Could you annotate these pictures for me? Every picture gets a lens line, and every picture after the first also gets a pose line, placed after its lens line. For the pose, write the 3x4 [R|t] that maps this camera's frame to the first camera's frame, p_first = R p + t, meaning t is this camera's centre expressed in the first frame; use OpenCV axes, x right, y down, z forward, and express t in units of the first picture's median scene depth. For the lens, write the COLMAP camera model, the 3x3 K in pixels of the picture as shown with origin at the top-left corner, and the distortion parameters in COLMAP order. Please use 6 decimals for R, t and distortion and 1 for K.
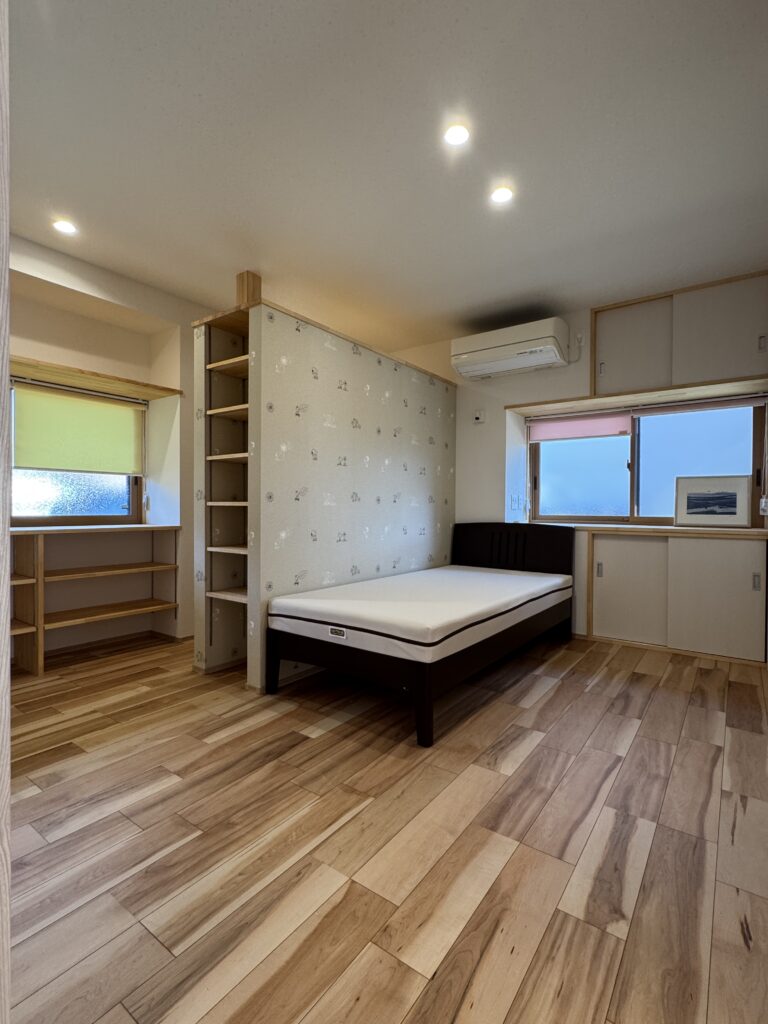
lens RADIAL K [[495.4, 0, 384.0], [0, 495.4, 512.0], [0, 0, 1]] dist [0.001445, 0.000140]
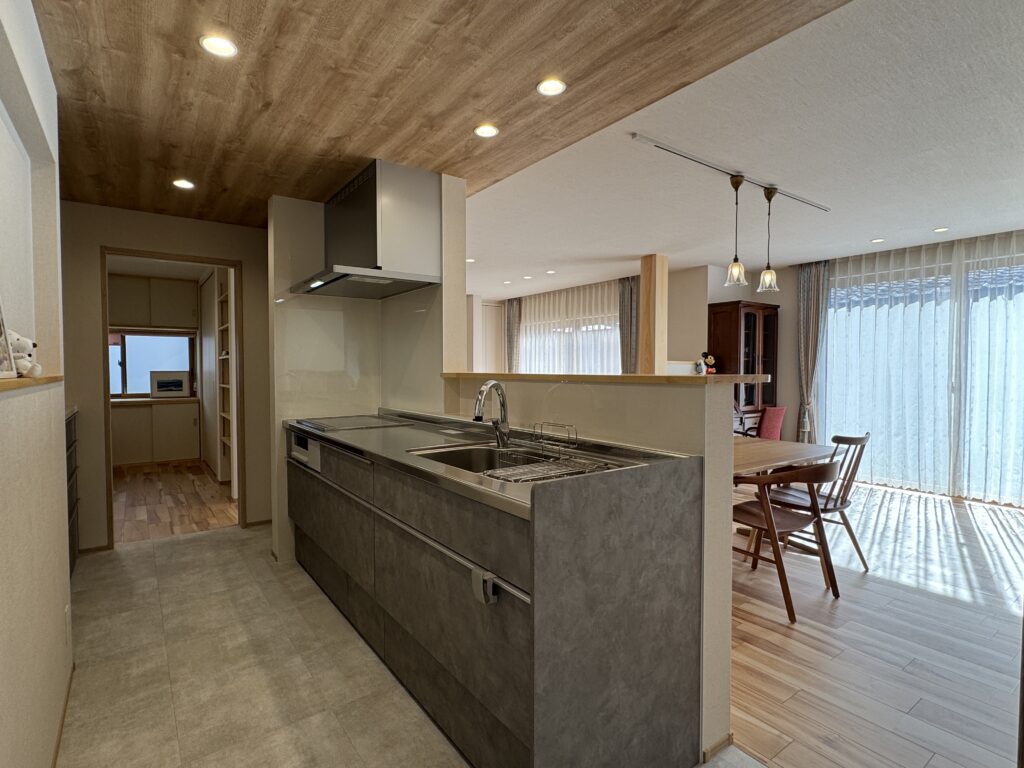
lens RADIAL K [[526.4, 0, 512.0], [0, 526.4, 384.0], [0, 0, 1]] dist [-0.001263, -0.000129]
pose [[0.308999, -0.032950, 0.950492, -0.899390], [0.010562, 0.999457, 0.031214, -0.074419], [-0.951004, 0.000394, 0.309179, -0.925105]]
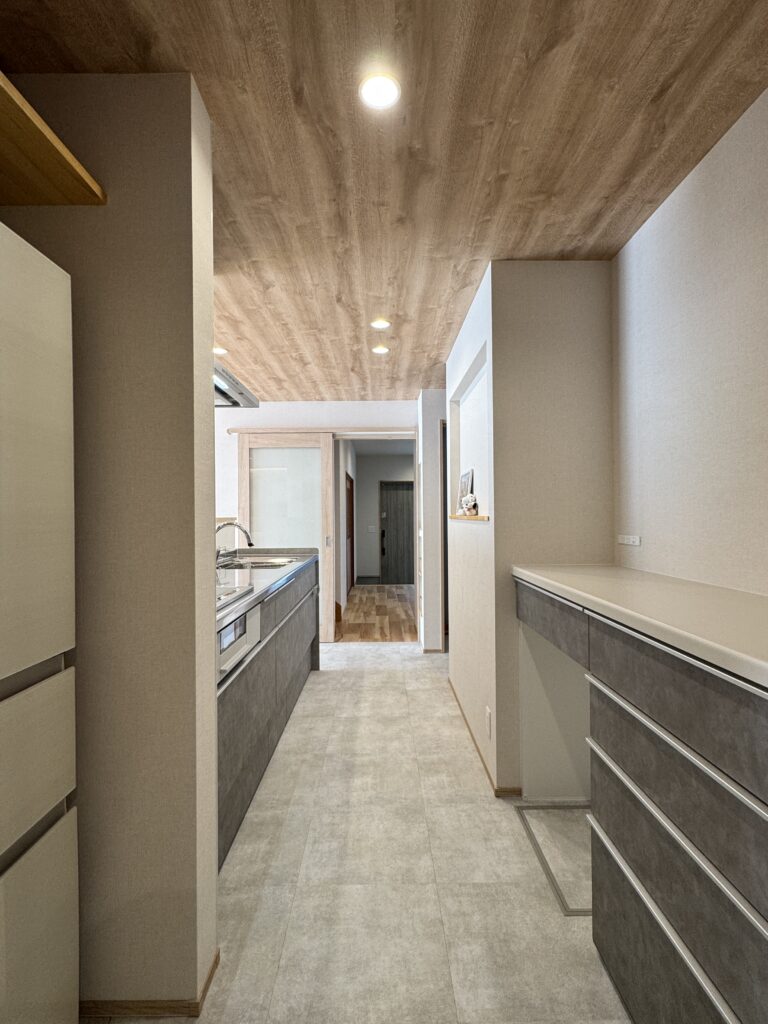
lens RADIAL K [[526.4, 0, 384.0], [0, 526.4, 512.0], [0, 0, 1]] dist [-0.001263, -0.000129]
pose [[-0.801026, 0.001354, -0.598628, 1.449985], [0.000822, 0.999999, 0.001162, -0.082944], [0.598629, 0.000439, -0.801026, 1.941786]]
